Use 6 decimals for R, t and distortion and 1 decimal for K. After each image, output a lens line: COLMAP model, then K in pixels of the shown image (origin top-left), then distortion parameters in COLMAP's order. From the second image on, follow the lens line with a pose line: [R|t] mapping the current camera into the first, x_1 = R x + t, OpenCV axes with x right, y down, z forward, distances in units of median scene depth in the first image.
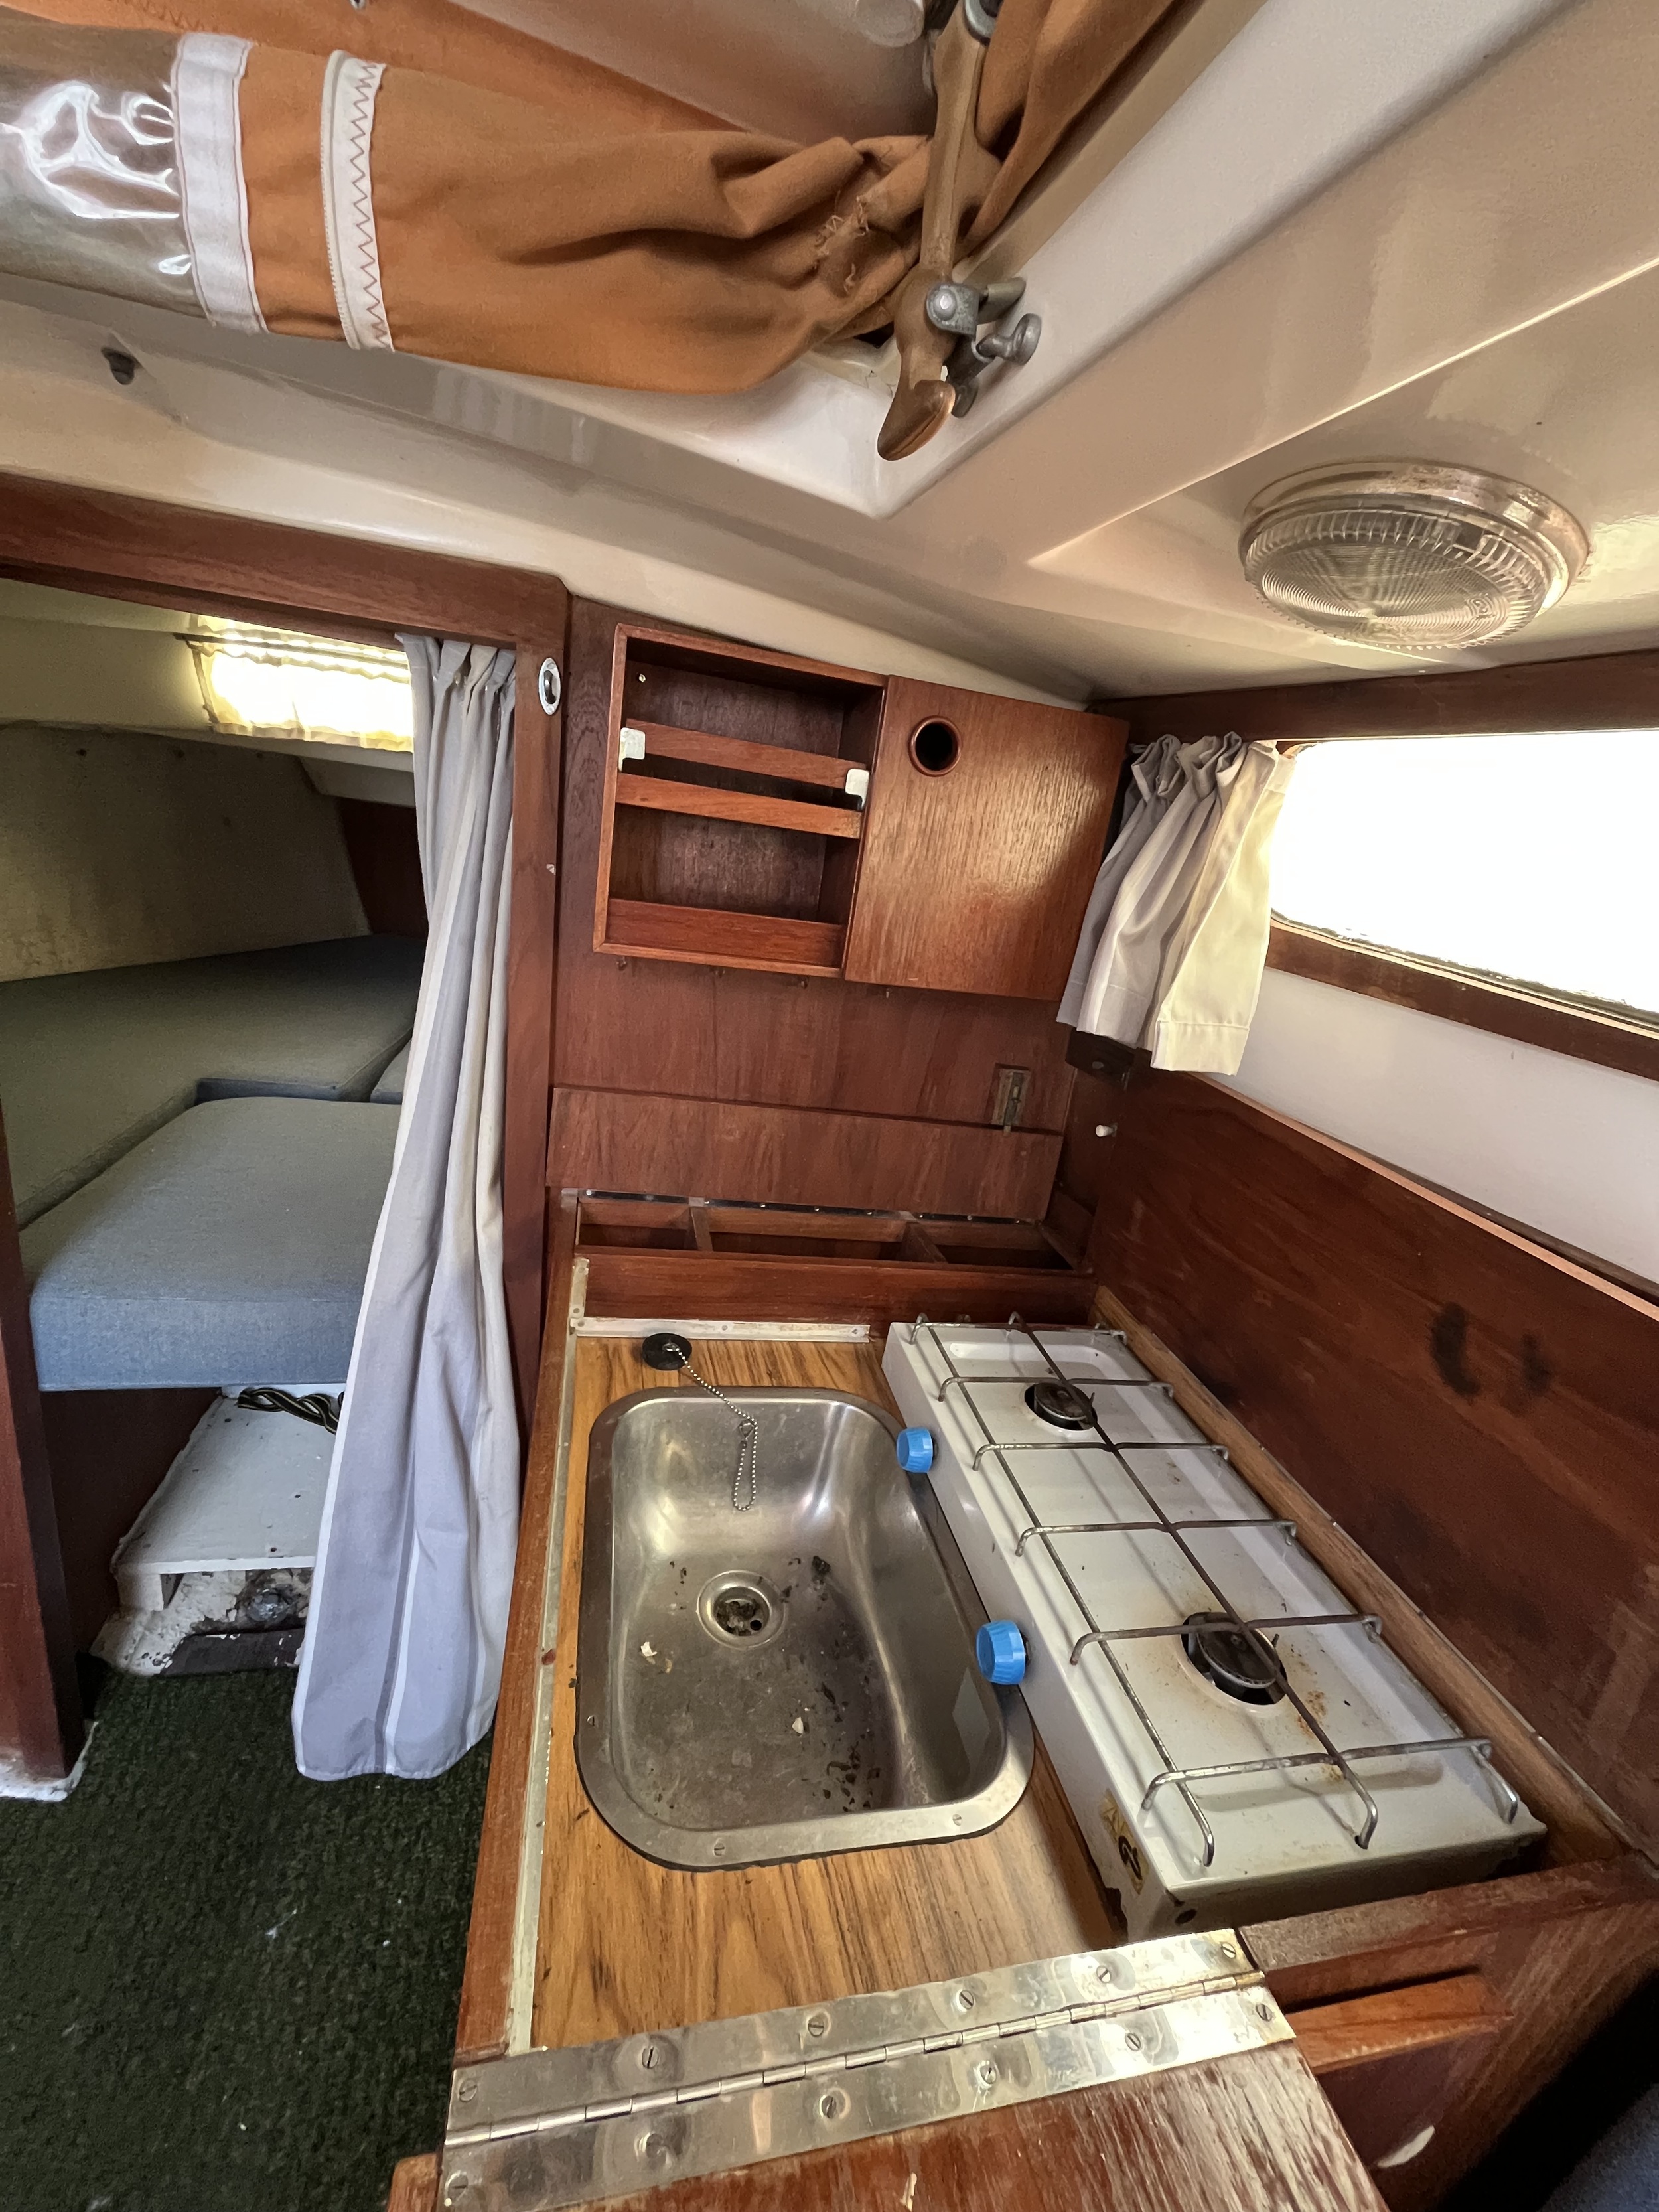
lens RADIAL K [[891.3, 0, 823.2], [0, 891.3, 1101.7], [0, 0, 1]] dist [-0.002302, 0.000589]
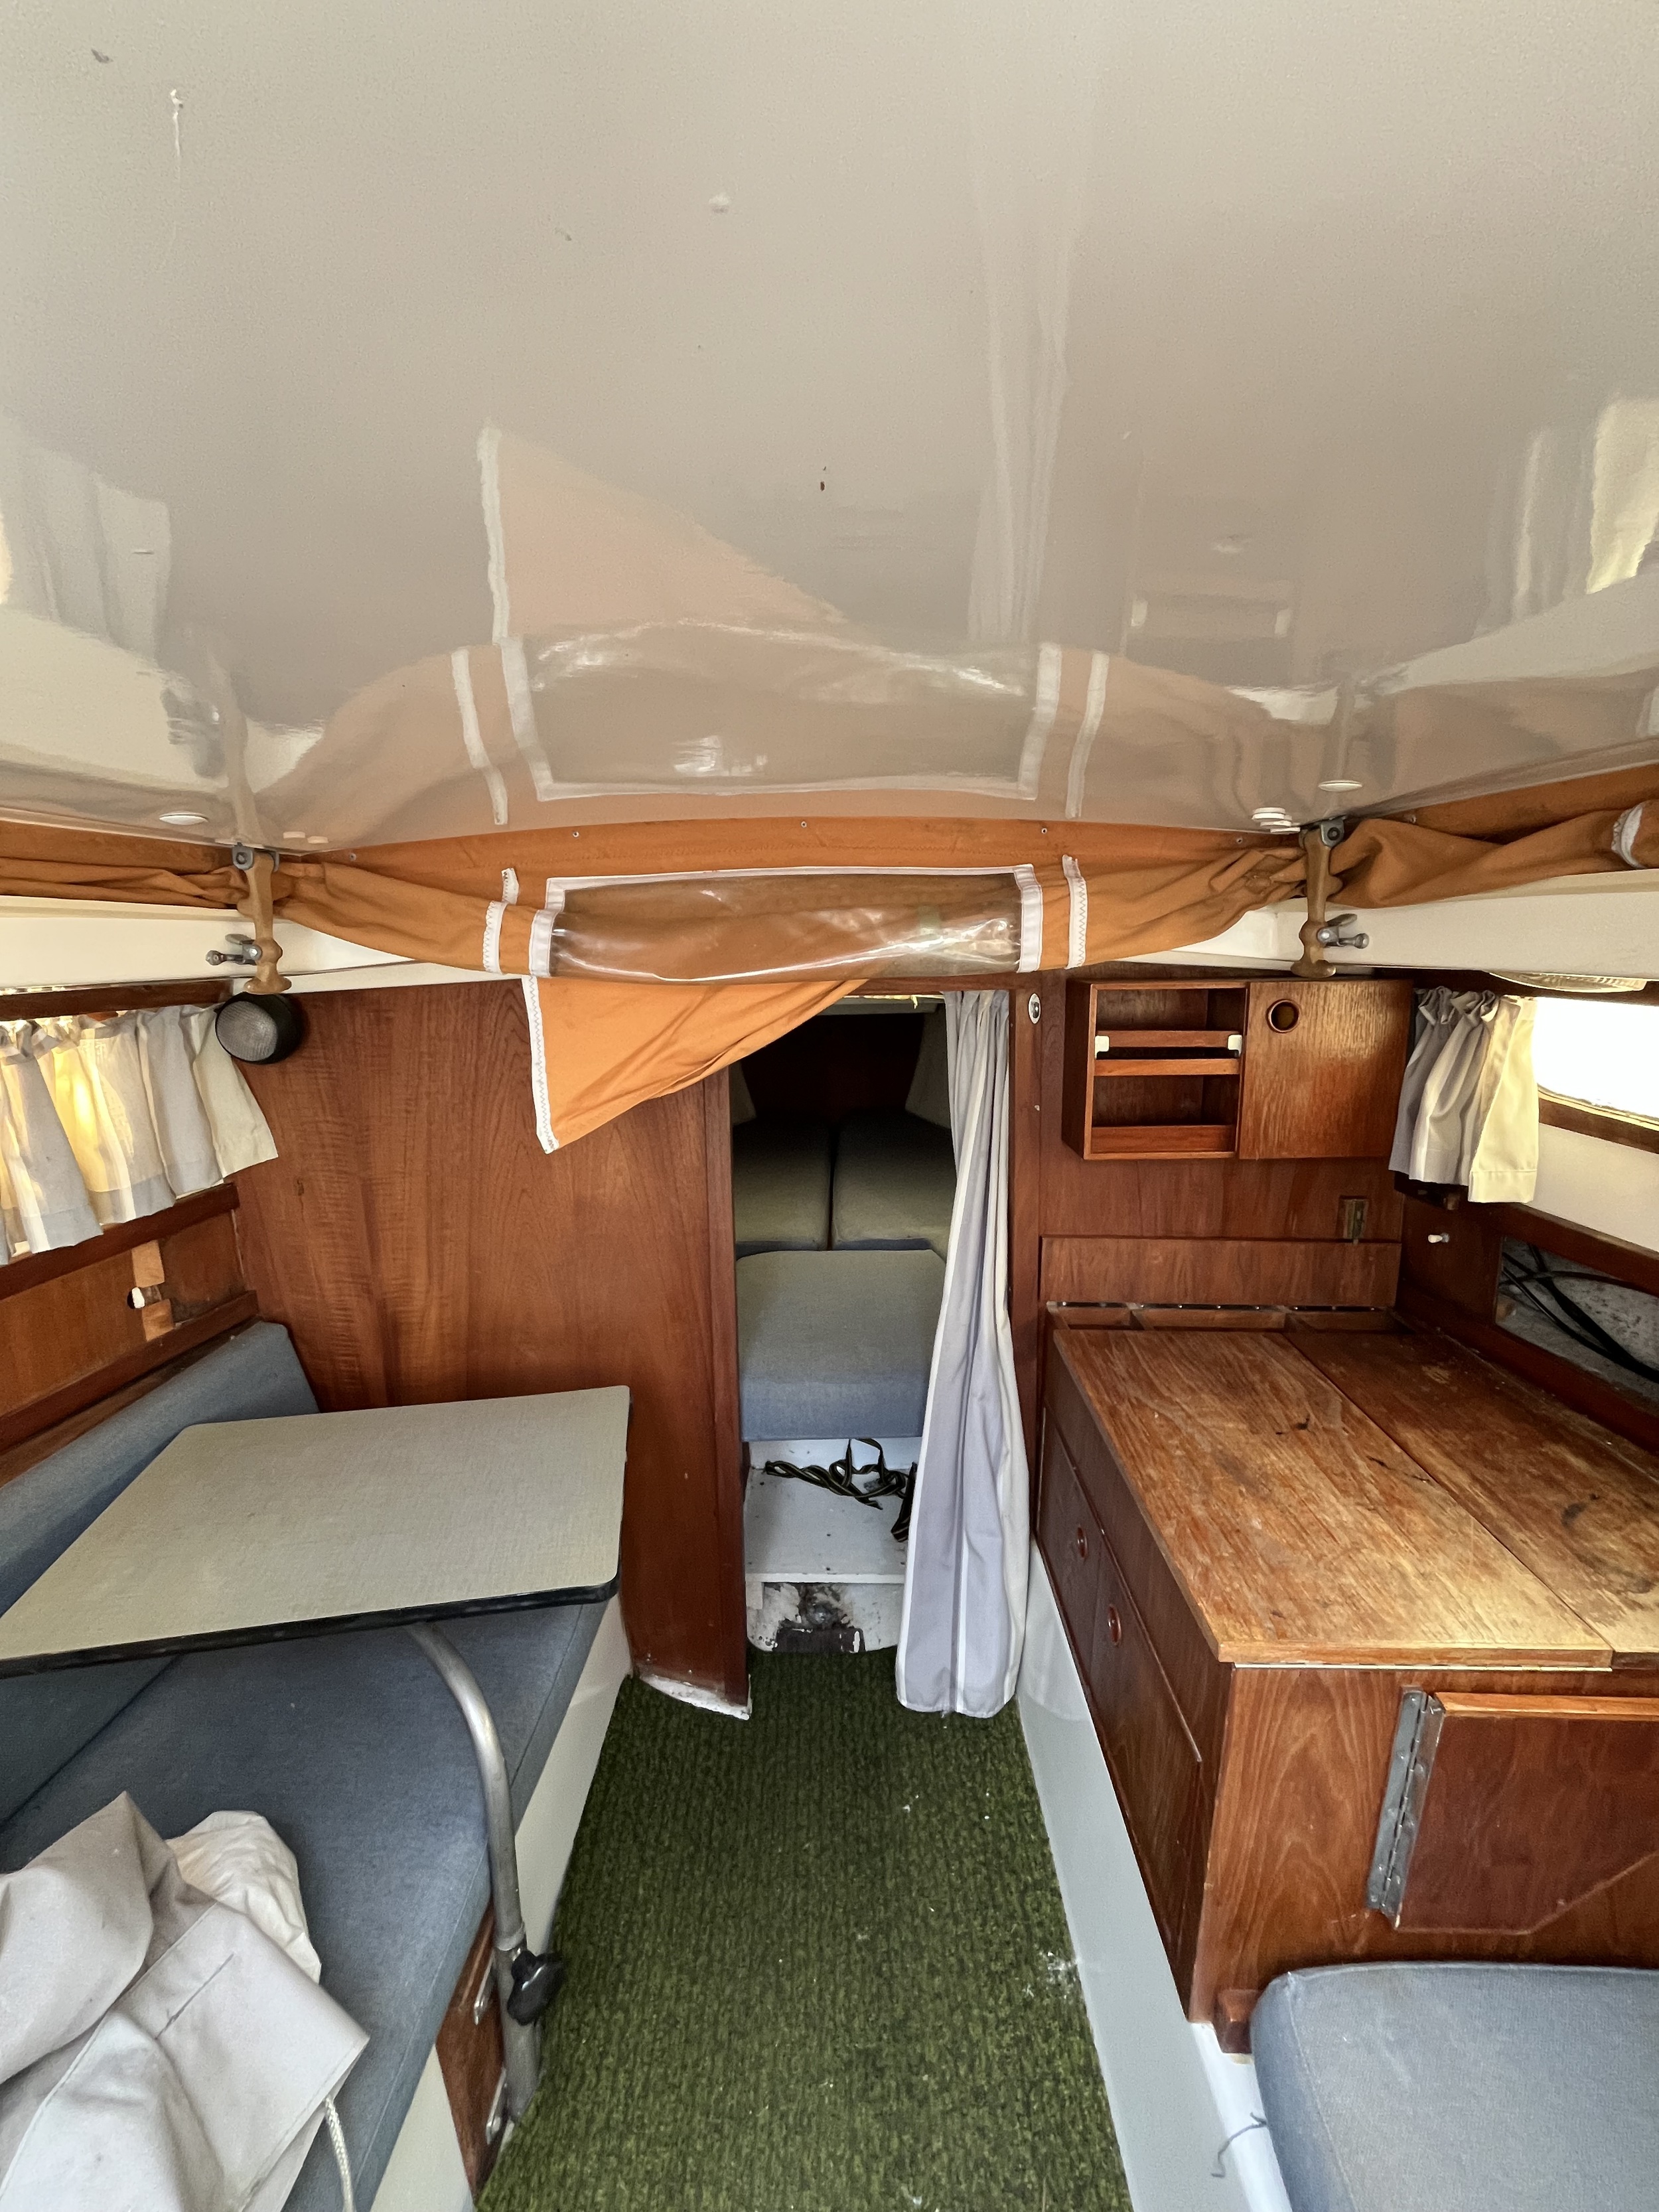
lens RADIAL K [[891.3, 0, 823.2], [0, 891.3, 1101.7], [0, 0, 1]] dist [-0.002302, 0.000589]
pose [[0.959746, -0.111852, -0.257637, -0.224377], [0.078704, 0.987634, -0.135590, -0.066591], [0.269617, 0.109855, 0.956681, -0.624311]]
